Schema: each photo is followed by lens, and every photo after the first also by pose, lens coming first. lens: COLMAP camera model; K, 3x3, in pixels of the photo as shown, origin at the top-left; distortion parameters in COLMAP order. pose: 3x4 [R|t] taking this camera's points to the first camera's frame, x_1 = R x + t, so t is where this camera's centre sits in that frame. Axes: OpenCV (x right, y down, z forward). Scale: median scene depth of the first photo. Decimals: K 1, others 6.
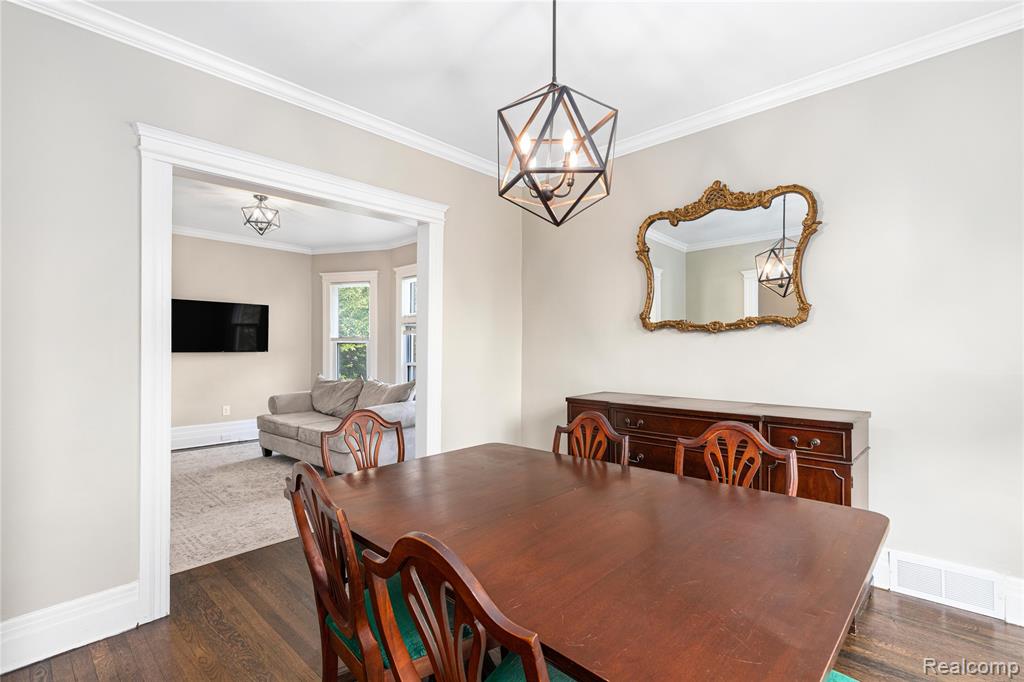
lens RADIAL K [[477.9, 0, 516.8], [0, 477.9, 341.7], [0, 0, 1]] dist [0.000250, 0.000733]
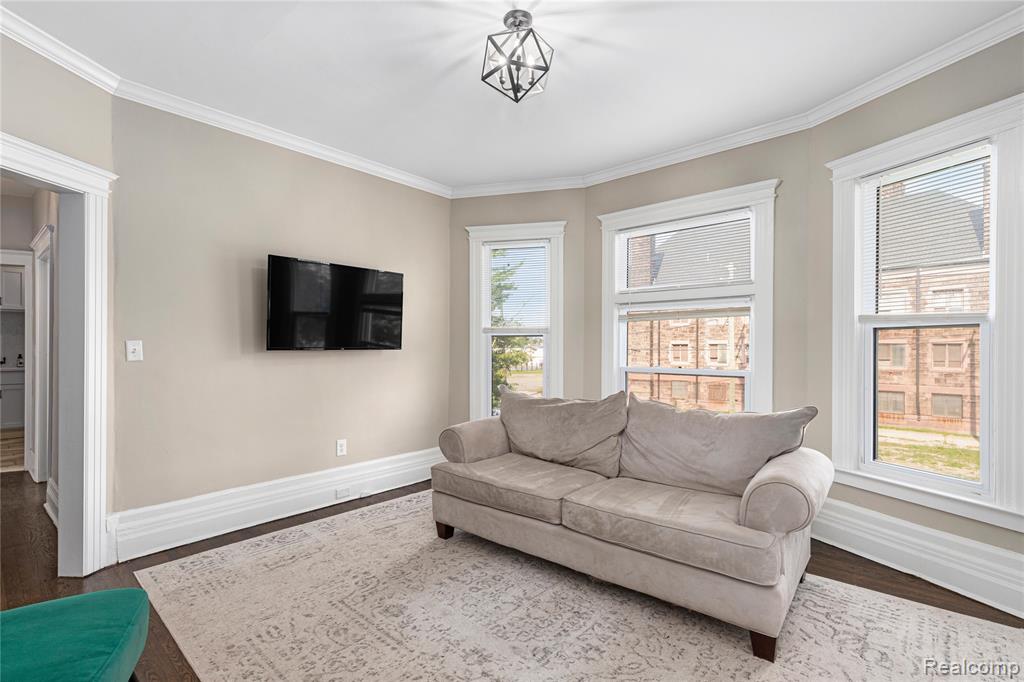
lens RADIAL K [[477.9, 0, 506.3], [0, 477.9, 351.8], [0, 0, 1]] dist [0.000250, 0.000733]
pose [[0.999815, 0.001658, 0.019147, -0.395892], [-0.002054, 0.999784, 0.020696, 0.010926], [-0.019108, -0.020731, 0.999602, 0.383669]]
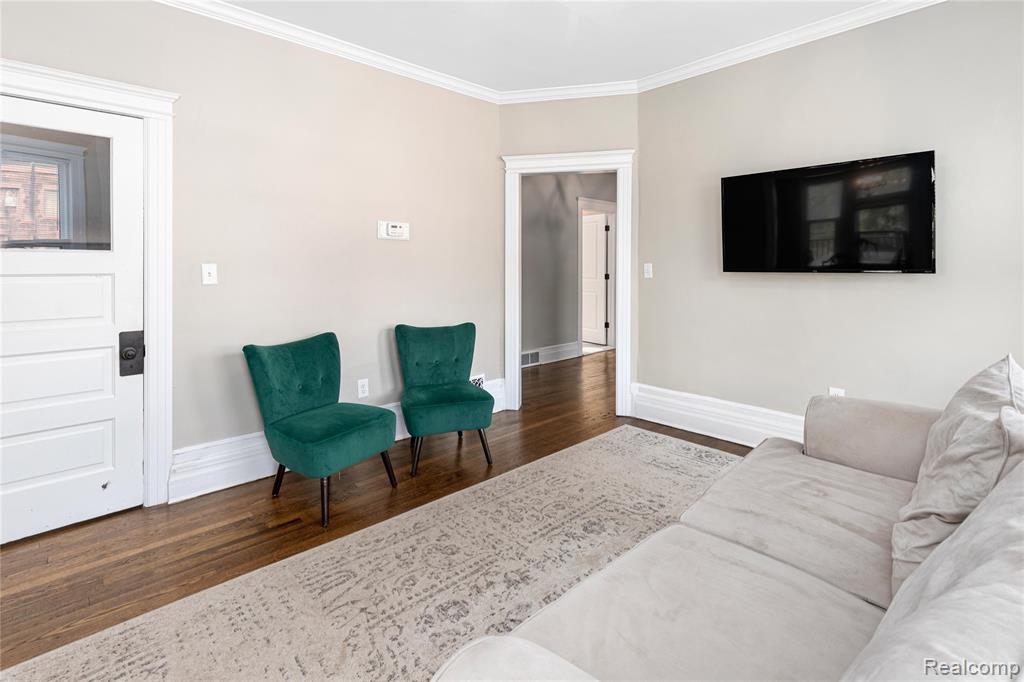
lens RADIAL K [[477.9, 0, 516.8], [0, 477.9, 276.1], [0, 0, 1]] dist [0.000250, 0.000733]
pose [[-0.069285, 0.020727, -0.997382, -0.120240], [0.008319, 0.999761, 0.020199, 0.012750], [0.997562, -0.006898, -0.069440, 0.695074]]
